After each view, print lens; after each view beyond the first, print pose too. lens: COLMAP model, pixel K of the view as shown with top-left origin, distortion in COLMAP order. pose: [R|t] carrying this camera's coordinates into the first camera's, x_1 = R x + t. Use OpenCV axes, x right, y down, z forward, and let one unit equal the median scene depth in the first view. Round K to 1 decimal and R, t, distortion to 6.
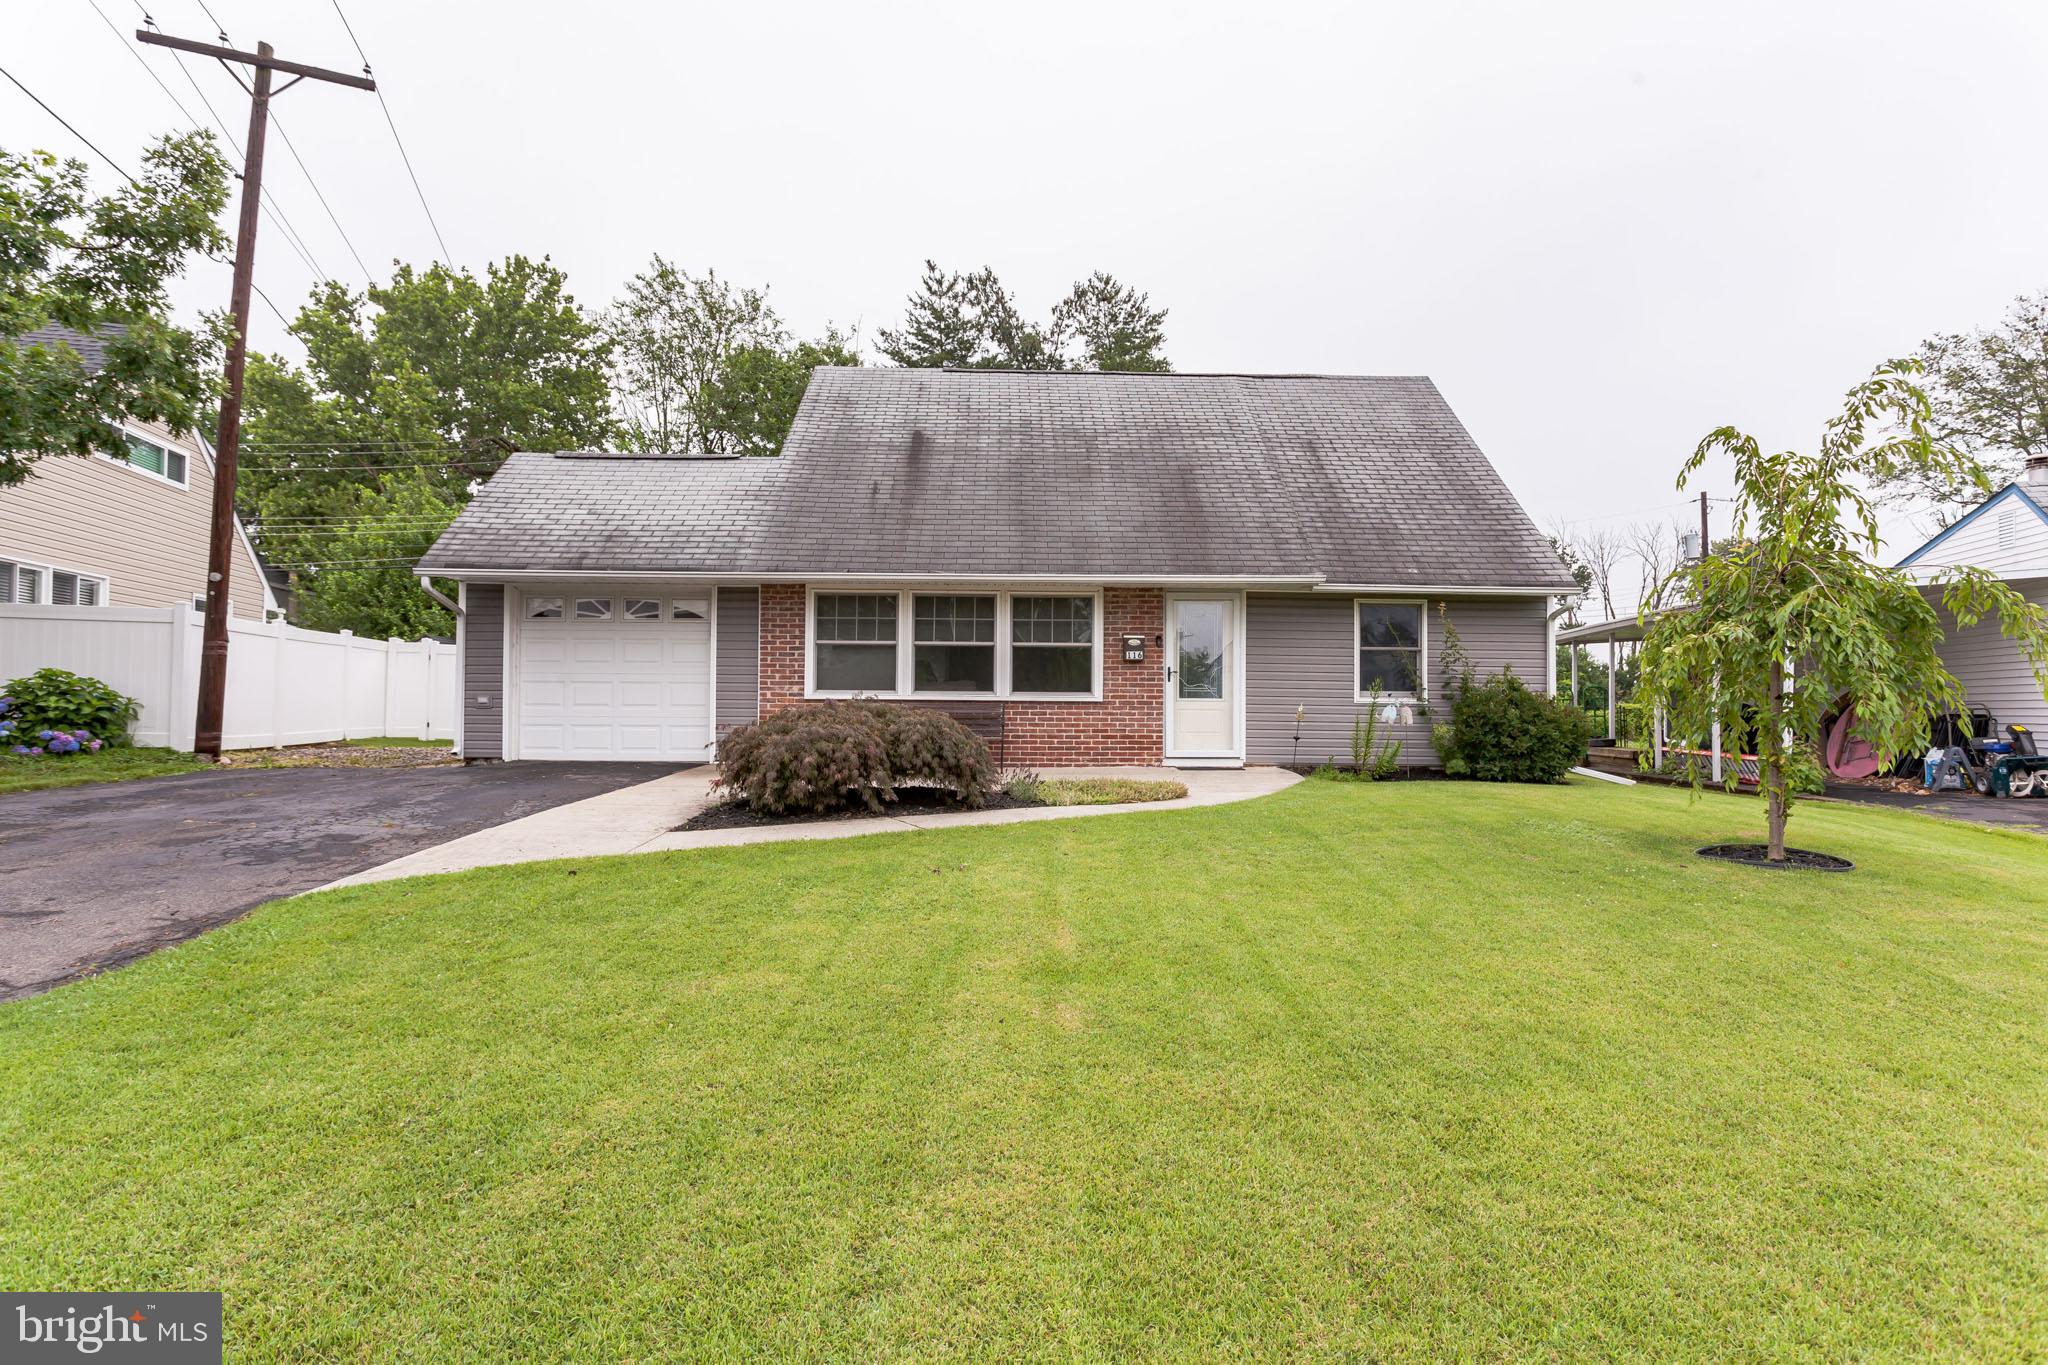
lens RADIAL K [[1077.7, 0, 1024.0], [0, 1077.7, 682.6], [0, 0, 1]] dist [-0.010474, 0.003678]
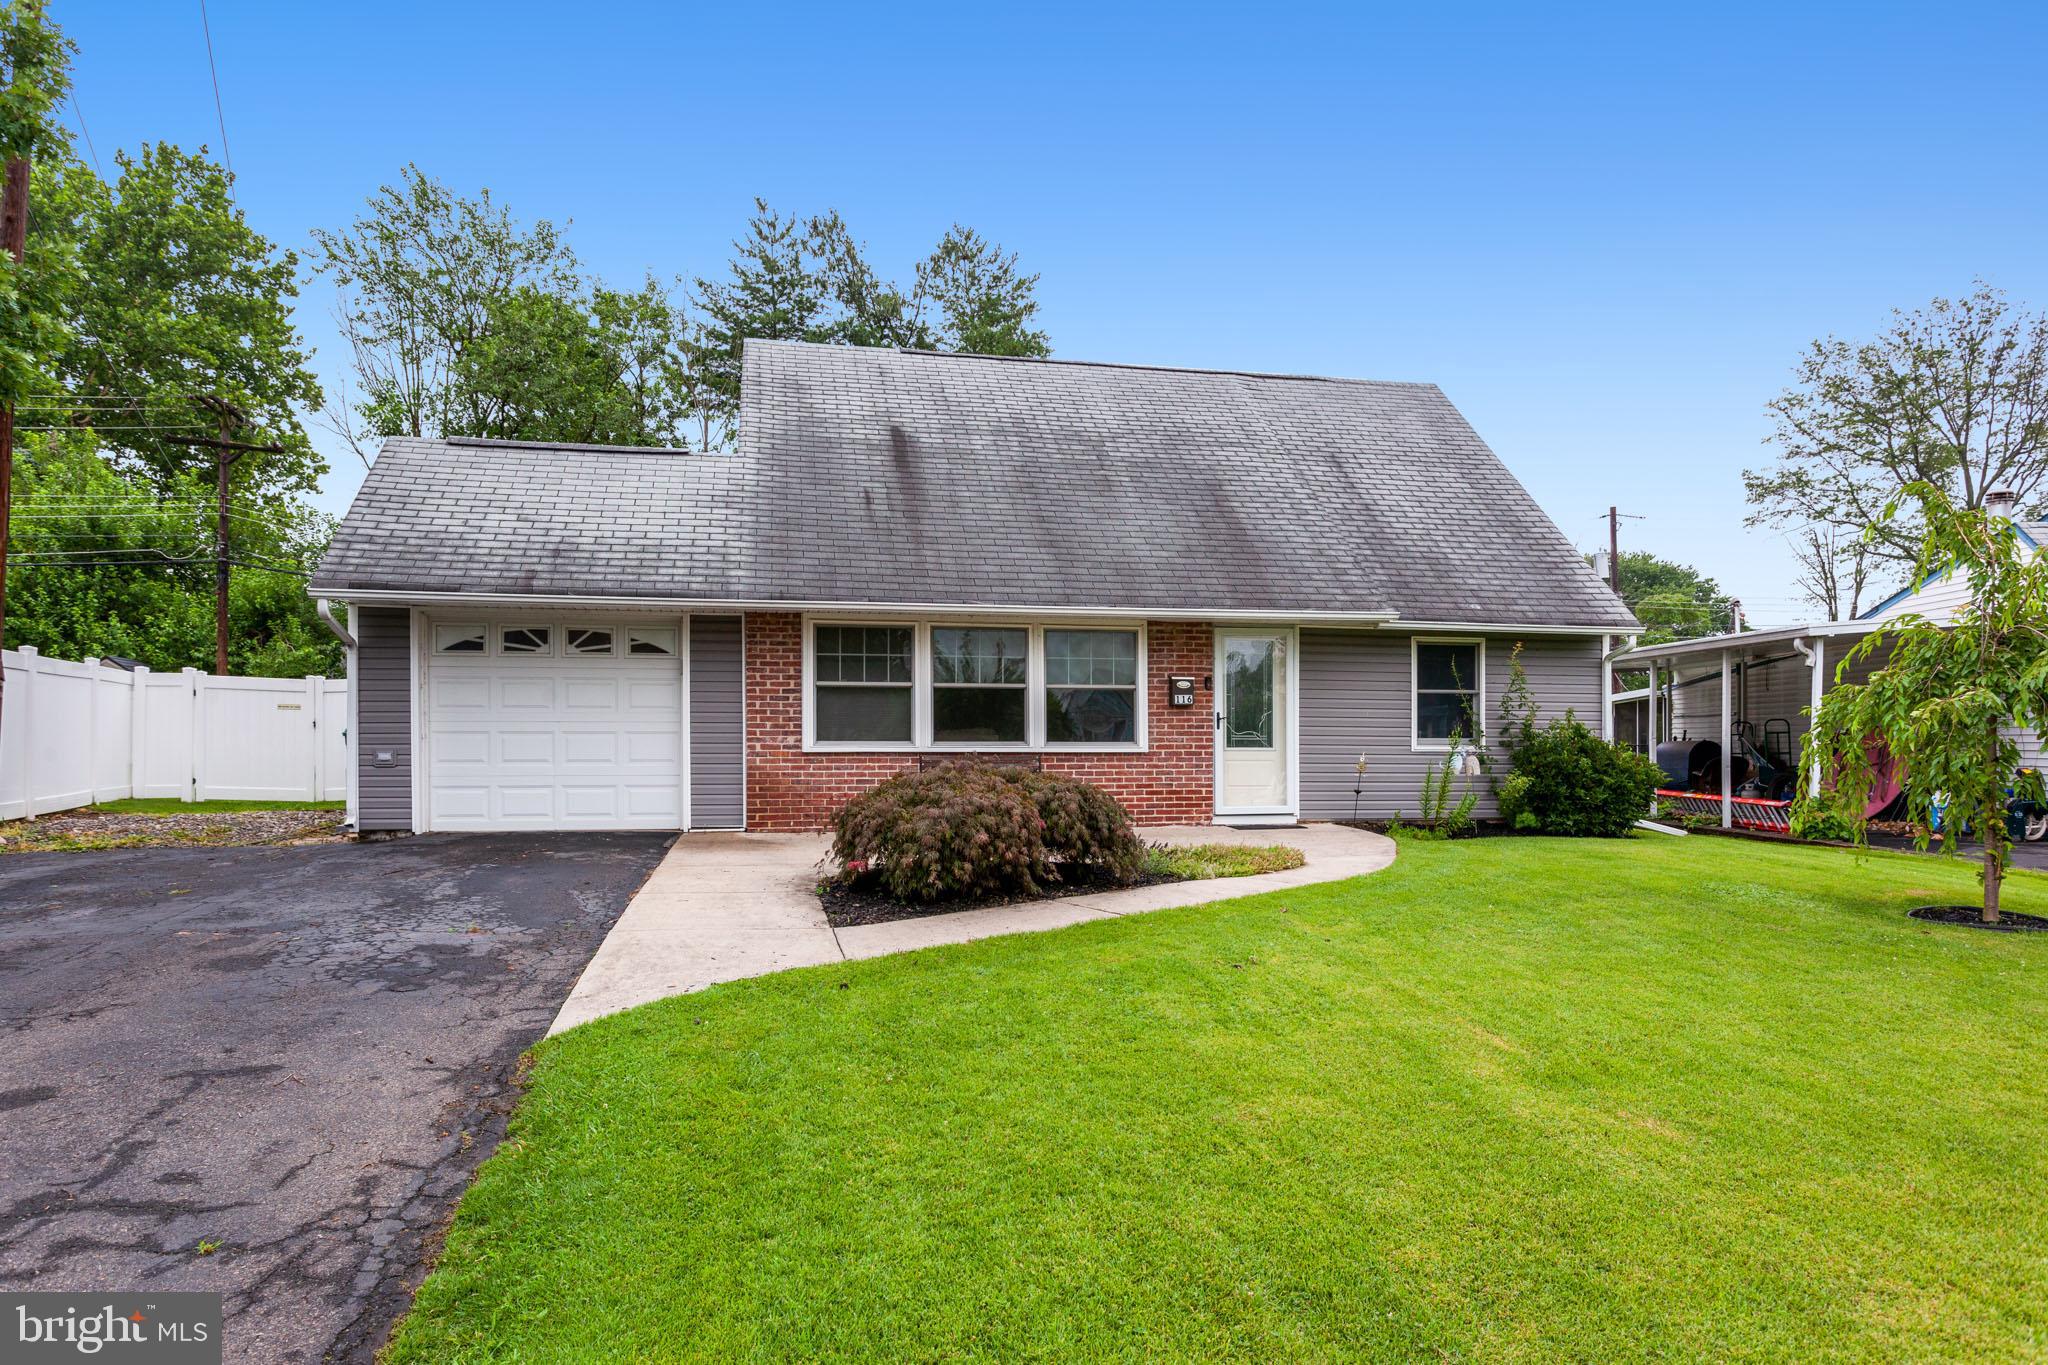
lens RADIAL K [[1291.1, 0, 1028.2], [0, 1291.1, 723.6], [0, 0, 1]] dist [0.001936, 0.001583]
pose [[0.983126, -0.003358, 0.182897, -0.207913], [0.001038, 0.999918, 0.012779, -0.018583], [-0.182925, -0.012374, 0.983049, -0.008347]]
